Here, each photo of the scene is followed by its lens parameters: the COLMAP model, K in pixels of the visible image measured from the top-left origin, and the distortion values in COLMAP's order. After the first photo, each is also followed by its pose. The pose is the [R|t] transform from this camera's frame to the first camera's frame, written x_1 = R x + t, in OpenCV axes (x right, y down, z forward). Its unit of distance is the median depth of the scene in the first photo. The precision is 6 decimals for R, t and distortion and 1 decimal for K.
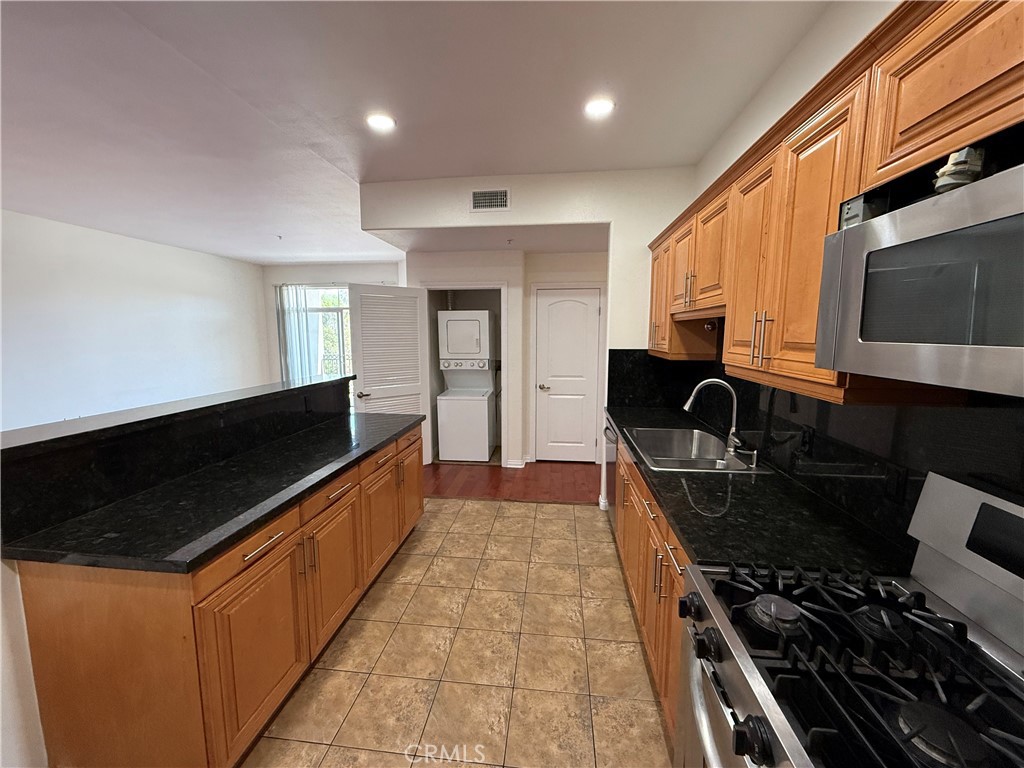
lens RADIAL K [[407.3, 0, 509.9], [0, 407.3, 383.3], [0, 0, 1]] dist [0.000365, -0.000094]
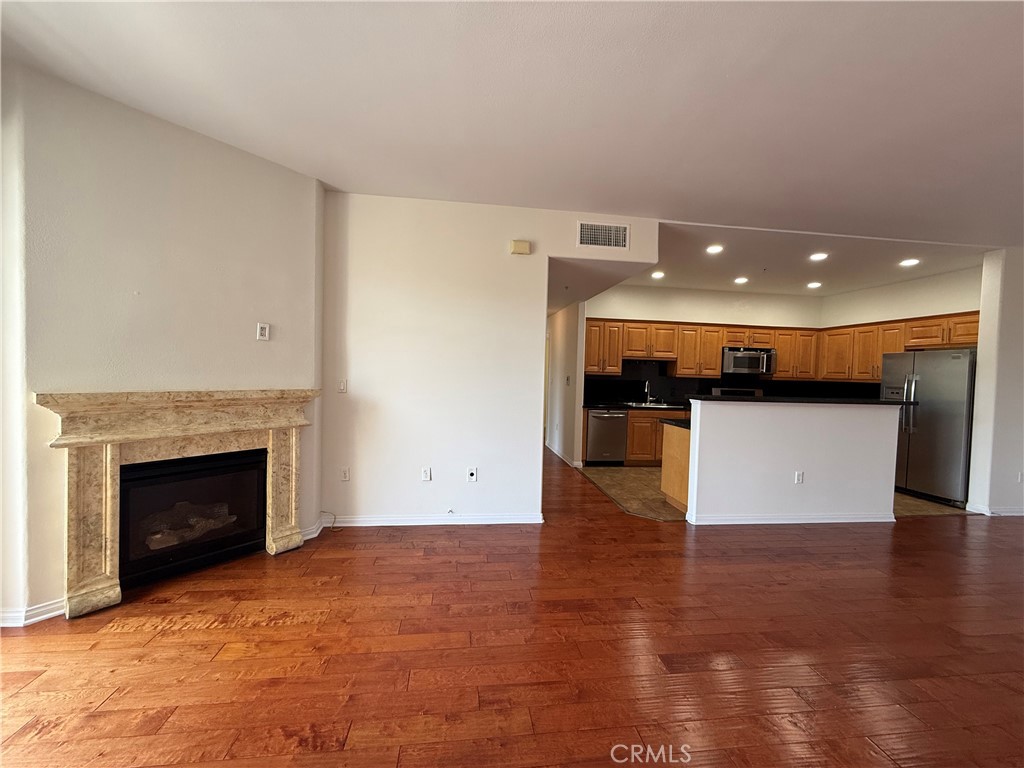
lens RADIAL K [[407.3, 0, 509.9], [0, 407.3, 383.3], [0, 0, 1]] dist [0.000365, -0.000094]
pose [[-0.242425, -0.036860, 0.969470, -1.373939], [0.094020, 0.993682, 0.061291, -0.171277], [-0.965604, 0.106008, -0.237427, 1.732713]]
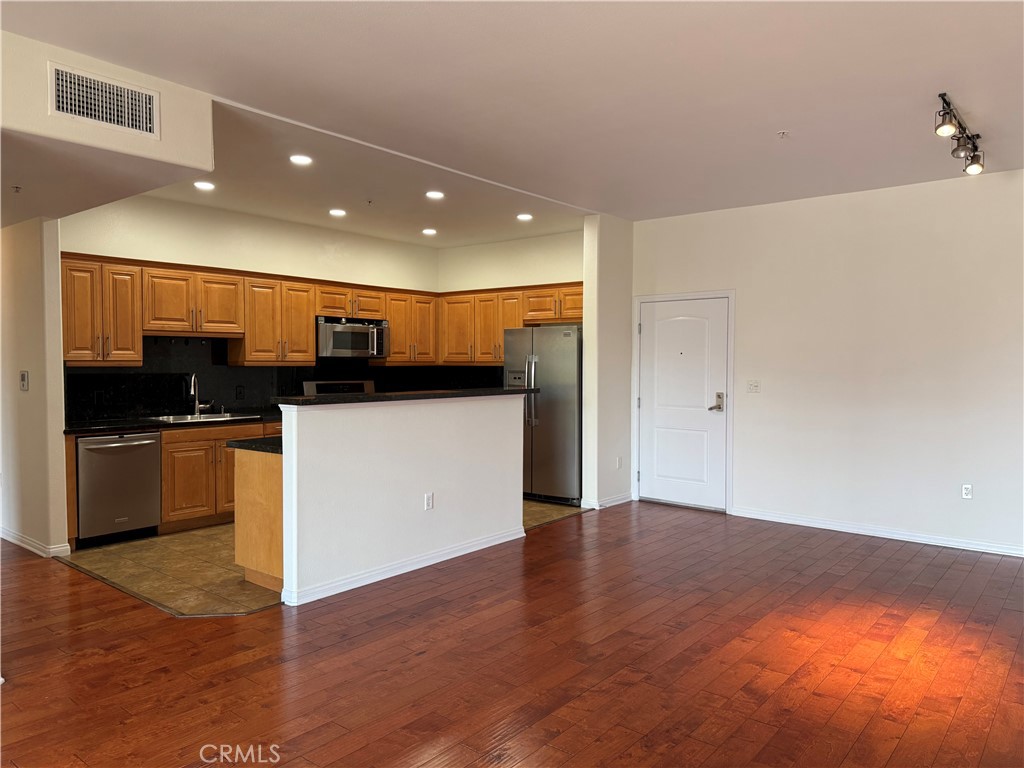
lens RADIAL K [[714.8, 0, 520.1], [0, 714.8, 386.1], [0, 0, 1]] dist [0.082177, -0.139245]
pose [[-0.850099, -0.021757, 0.526174, -1.391115], [0.063119, 0.987734, 0.142819, -0.190499], [-0.522827, 0.154622, -0.838298, 1.793409]]
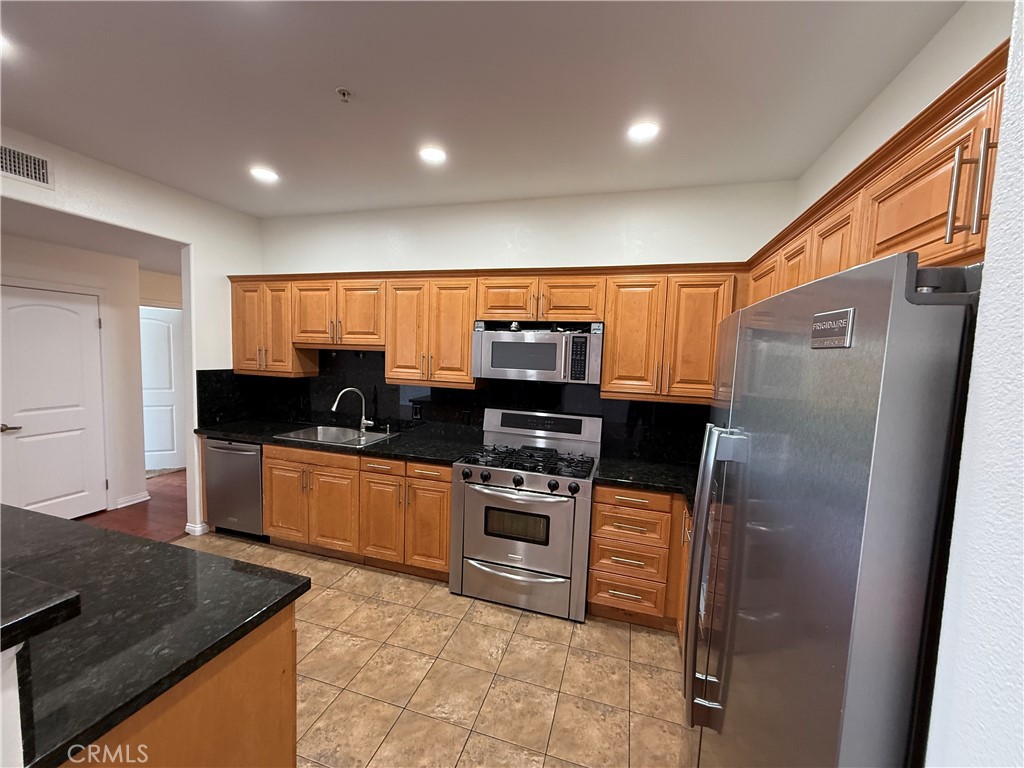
lens RADIAL K [[407.3, 0, 509.9], [0, 407.3, 383.3], [0, 0, 1]] dist [0.000365, -0.000094]
pose [[0.176376, -0.068111, 0.981964, -0.603485], [0.089005, 0.994620, 0.053002, -0.036881], [-0.980291, 0.078051, 0.181489, 0.073281]]
